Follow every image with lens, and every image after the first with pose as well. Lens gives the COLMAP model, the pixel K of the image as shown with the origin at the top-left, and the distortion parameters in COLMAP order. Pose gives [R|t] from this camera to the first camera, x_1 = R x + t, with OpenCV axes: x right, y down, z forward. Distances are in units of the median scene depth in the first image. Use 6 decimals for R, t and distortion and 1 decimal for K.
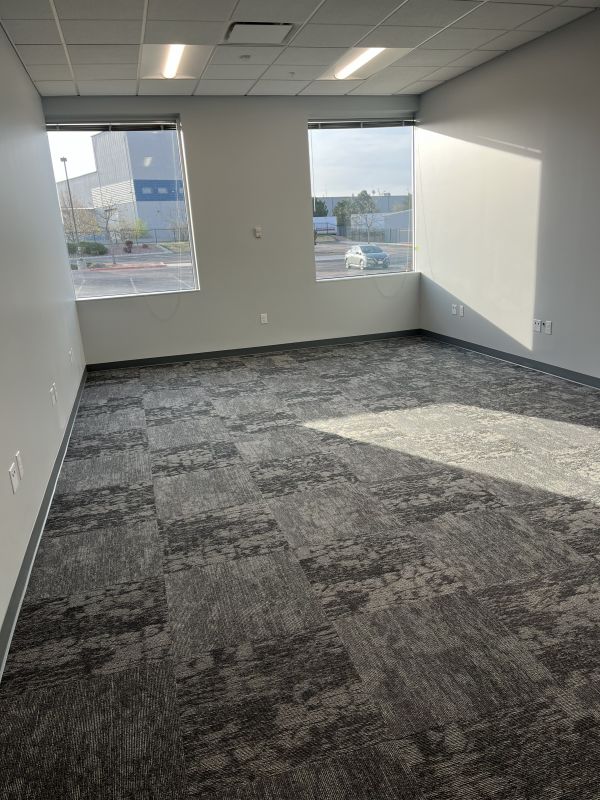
lens RADIAL K [[641.2, 0, 302.2], [0, 641.2, 360.2], [0, 0, 1]] dist [0.009539, -0.002251]
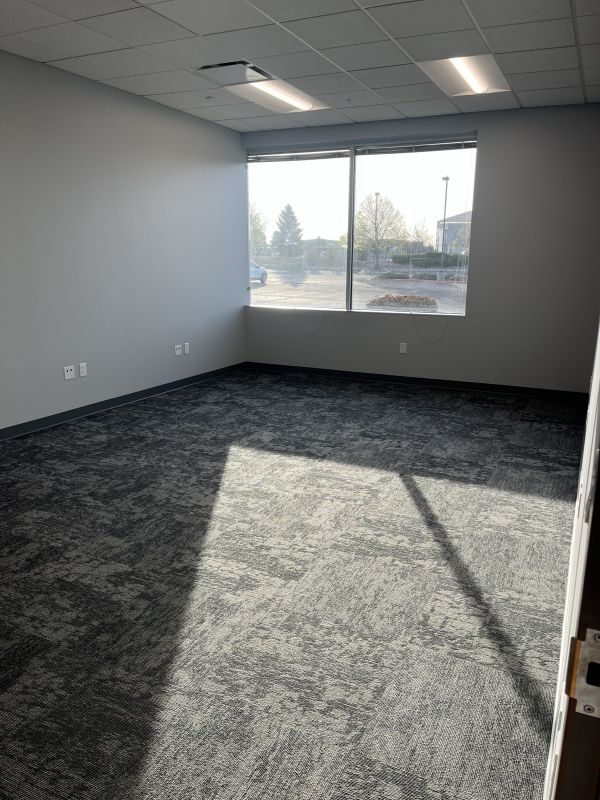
lens RADIAL K [[607.9, 0, 301.1], [0, 607.9, 421.6], [0, 0, 1]] dist [0.061781, -0.000090]
pose [[0.743676, 0.238849, -0.624418, 0.533491], [-0.188855, 0.971015, 0.146503, -0.061243], [0.641311, 0.008974, 0.767228, 0.155683]]
